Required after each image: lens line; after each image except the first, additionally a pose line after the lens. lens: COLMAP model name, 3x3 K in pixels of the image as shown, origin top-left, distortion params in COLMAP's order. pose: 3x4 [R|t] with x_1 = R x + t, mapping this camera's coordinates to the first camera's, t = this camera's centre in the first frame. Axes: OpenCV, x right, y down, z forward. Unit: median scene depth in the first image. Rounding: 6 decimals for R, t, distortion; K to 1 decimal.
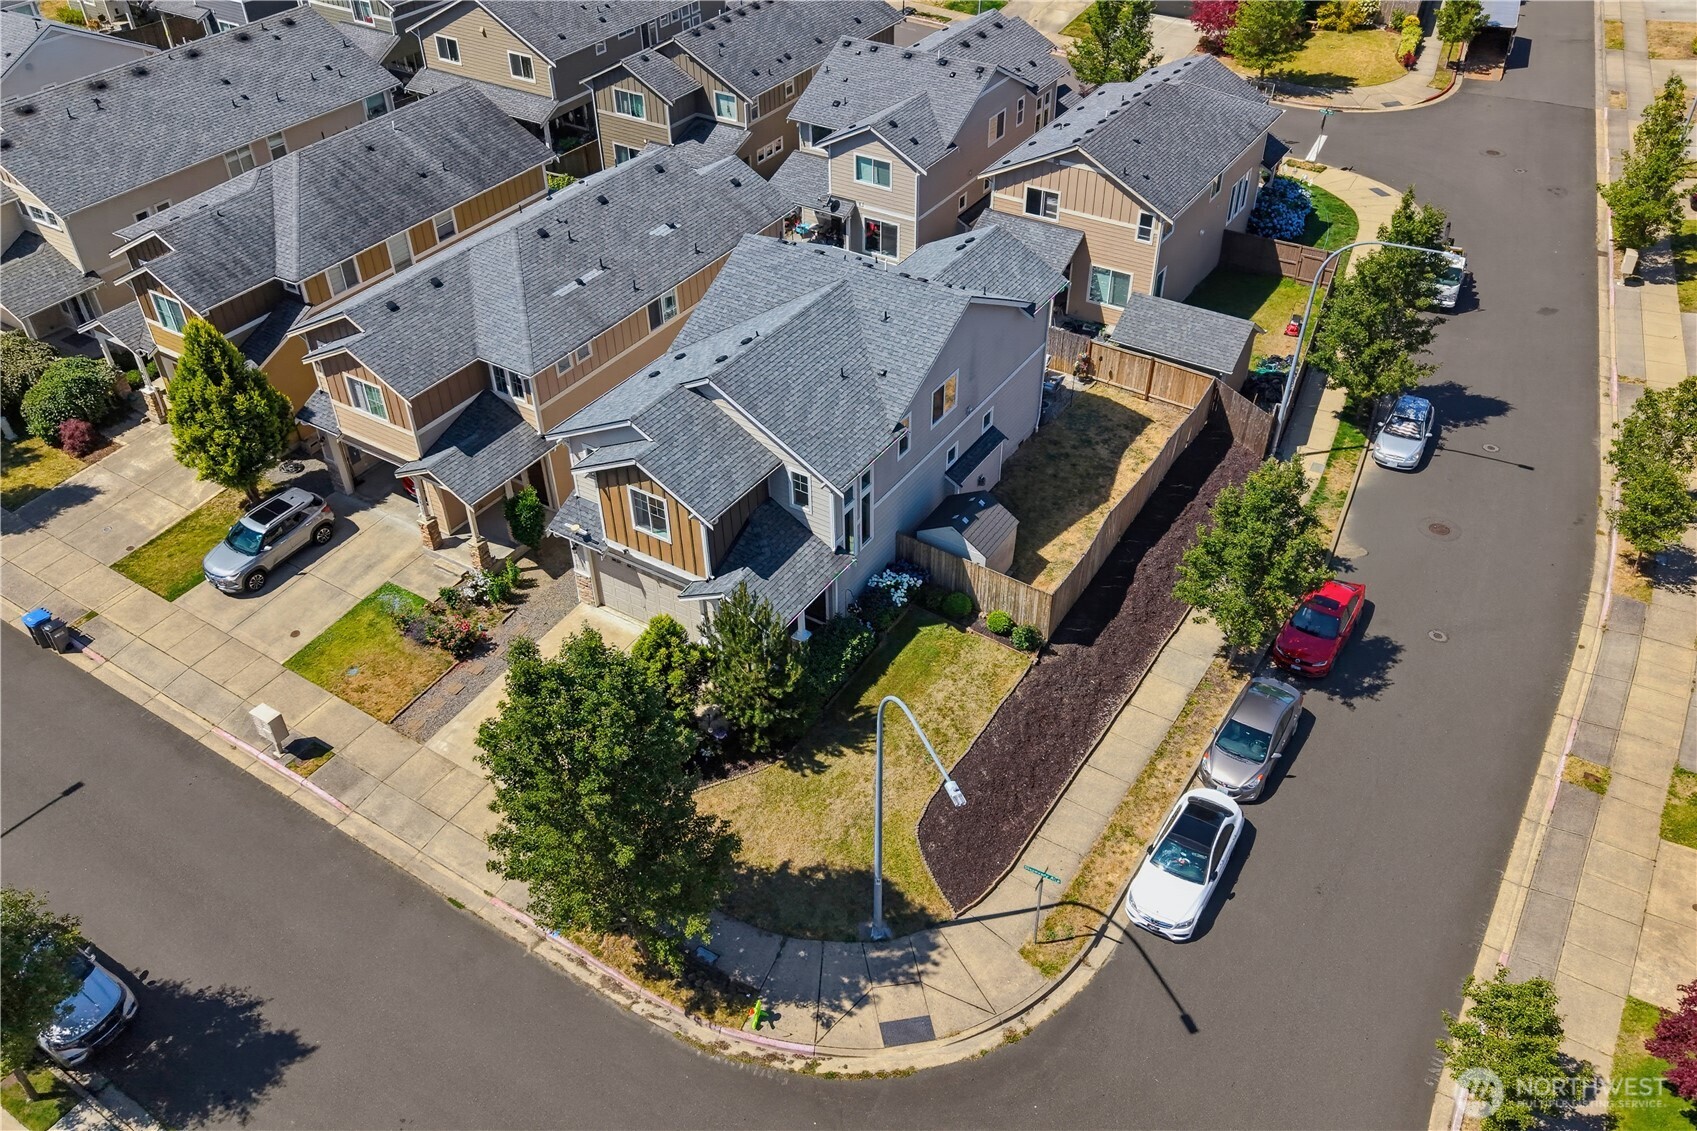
lens RADIAL K [[1365.9, 0, 818.3], [0, 1365.9, 498.4], [0, 0, 1]] dist [0.049017, -0.081503]
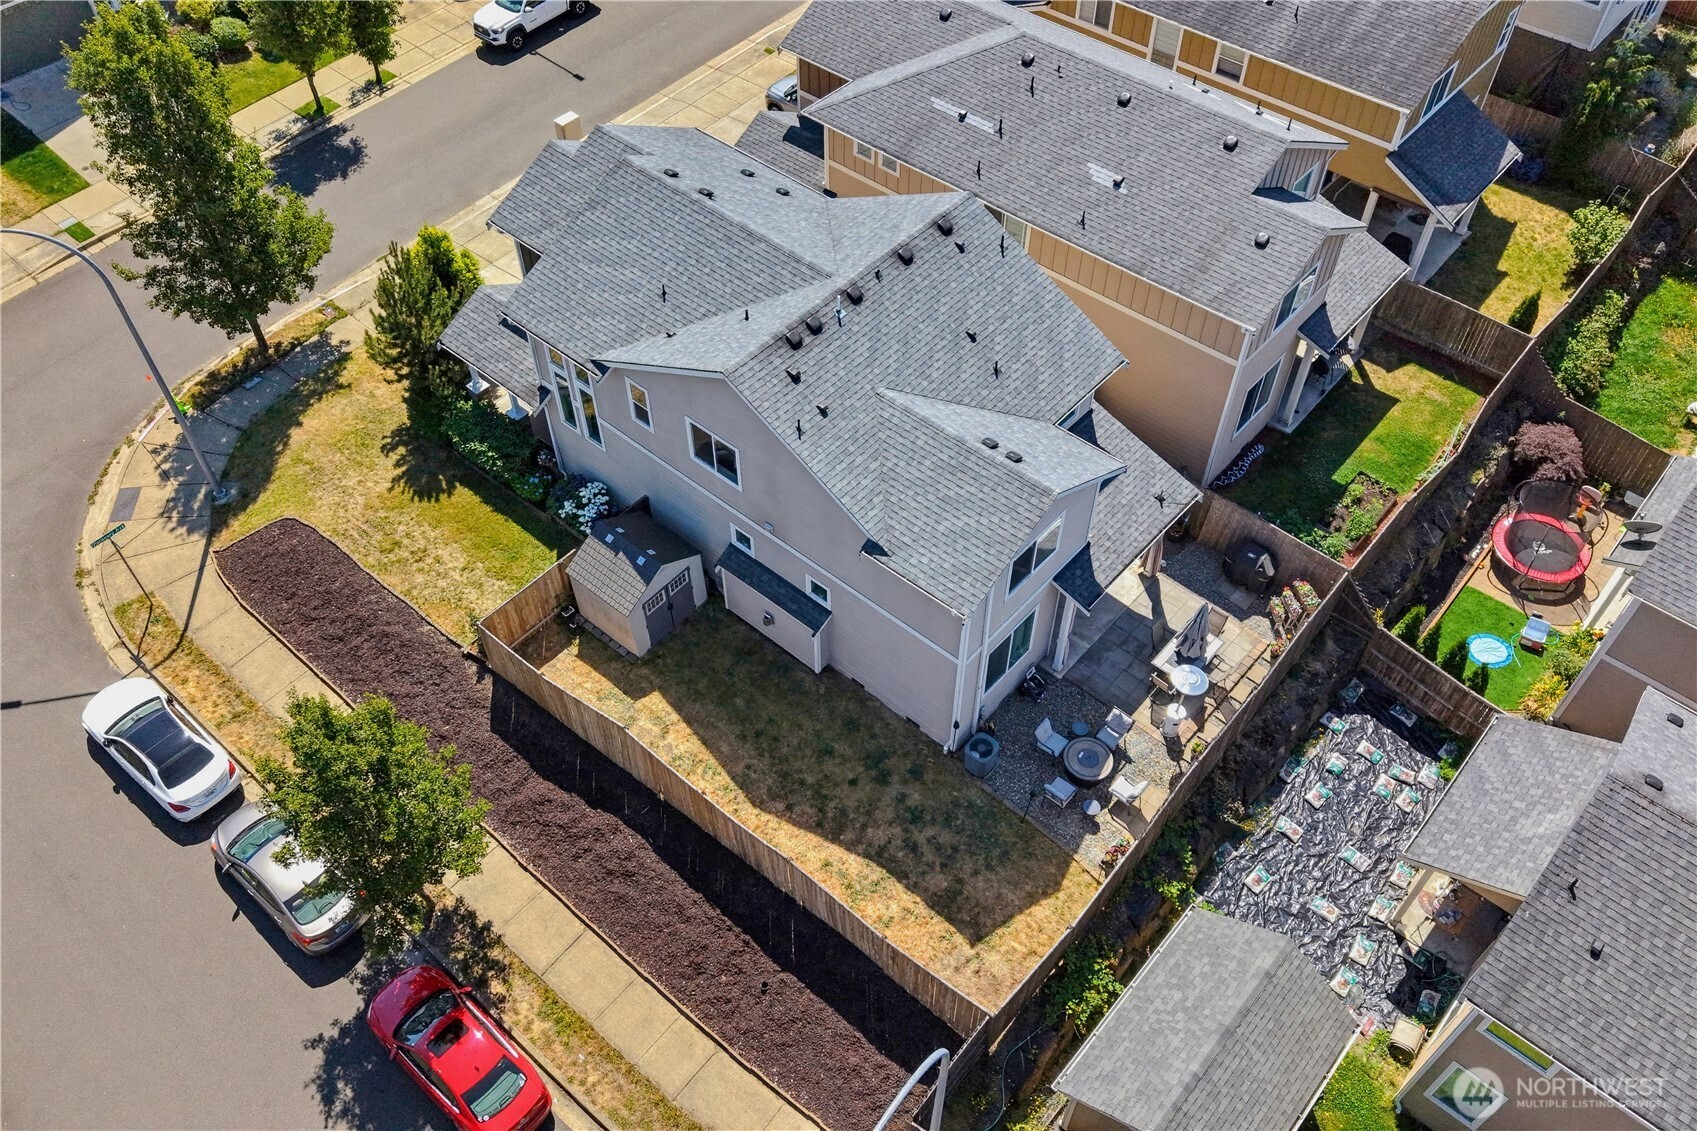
lens RADIAL K [[1365.9, 0, 818.3], [0, 1365.9, 498.4], [0, 0, 1]] dist [0.049017, -0.081503]
pose [[-0.129225, 0.746233, -0.653021, 0.552899], [-0.582838, 0.475623, 0.658850, -0.547988], [0.802247, 0.465746, 0.373470, 0.741758]]
